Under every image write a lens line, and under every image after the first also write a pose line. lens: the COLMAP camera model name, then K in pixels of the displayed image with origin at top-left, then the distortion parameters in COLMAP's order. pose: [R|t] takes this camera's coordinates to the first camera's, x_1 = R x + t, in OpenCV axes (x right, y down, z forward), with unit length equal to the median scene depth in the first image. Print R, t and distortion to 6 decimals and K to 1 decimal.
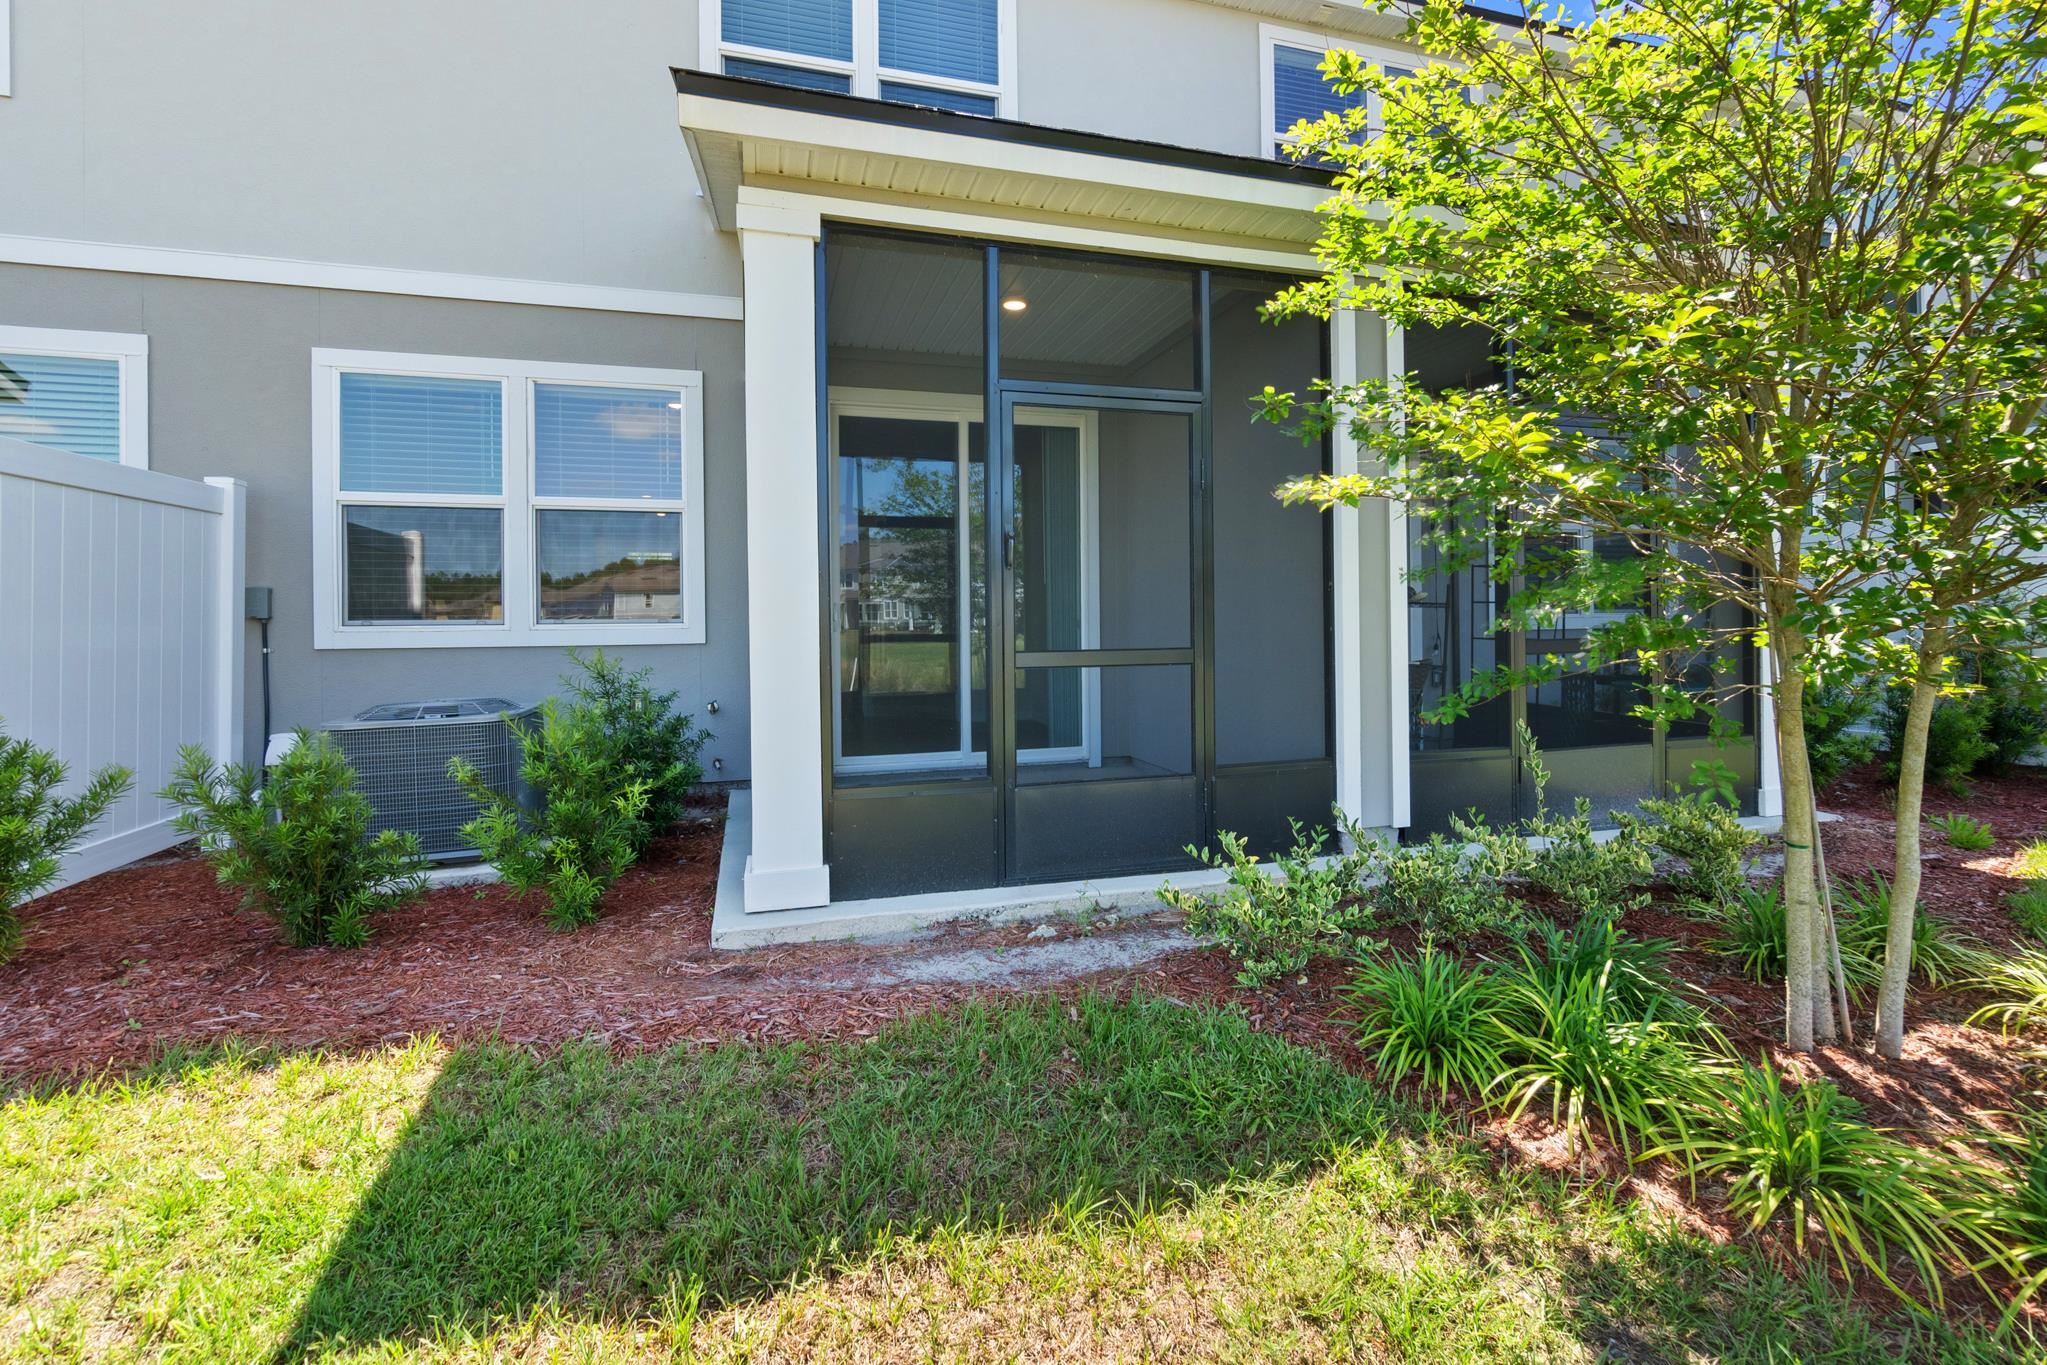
lens RADIAL K [[866.9, 0, 1020.3], [0, 866.9, 671.9], [0, 0, 1]] dist [0.000309, 0.000009]
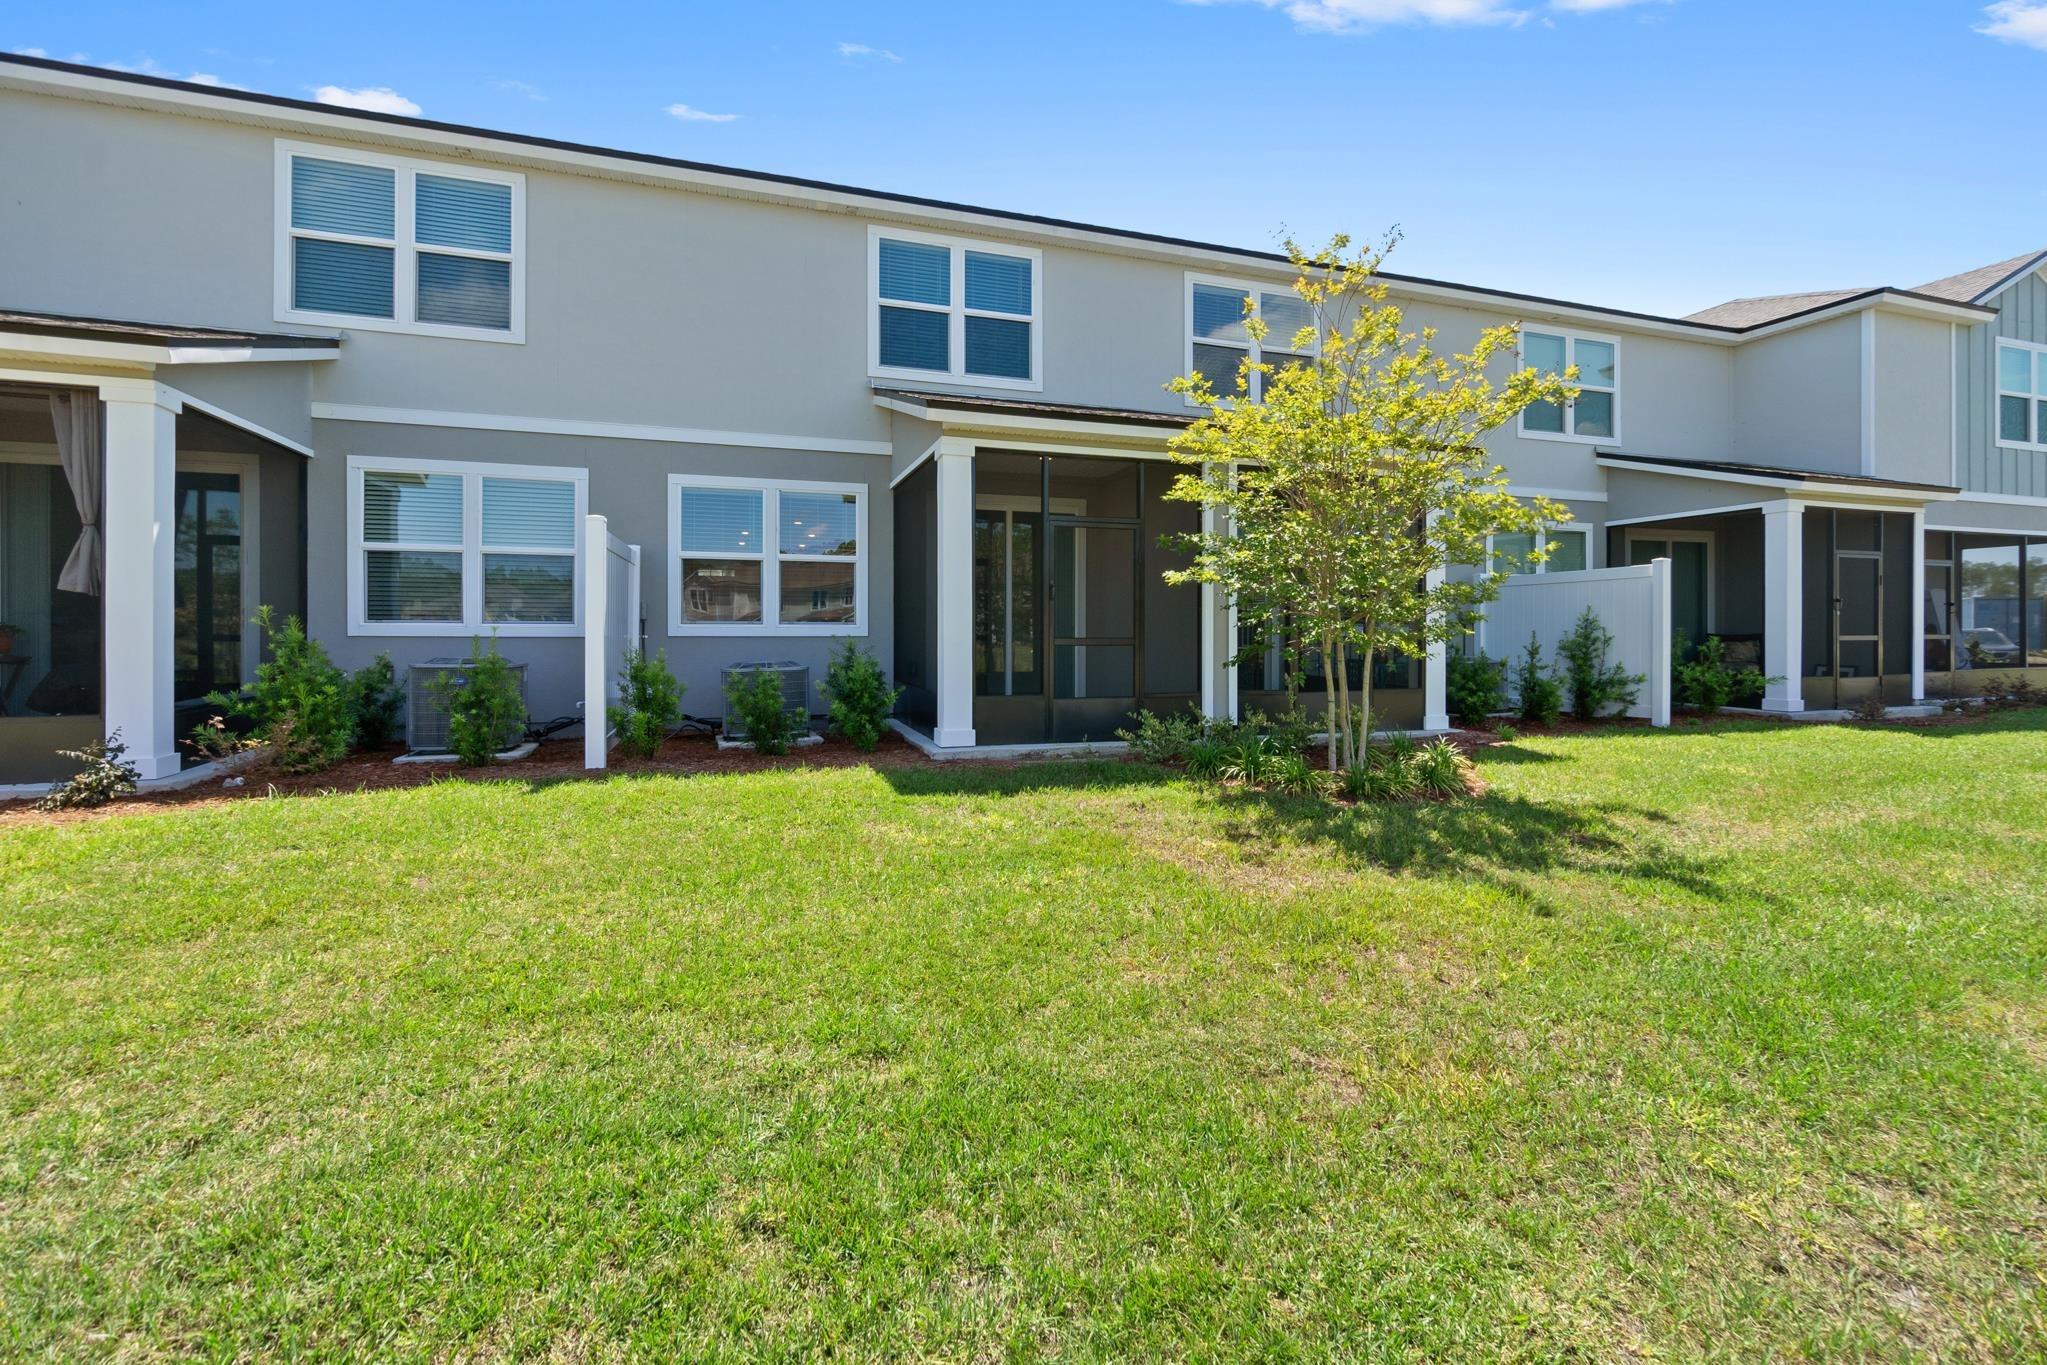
lens RADIAL K [[866.9, 0, 1020.3], [0, 866.9, 671.9], [0, 0, 1]] dist [0.000309, 0.000009]
pose [[0.999269, 0.010695, 0.036697, -0.136108], [-0.010072, 0.999803, -0.017126, 0.079275], [-0.036873, 0.016744, 0.999180, -0.937084]]
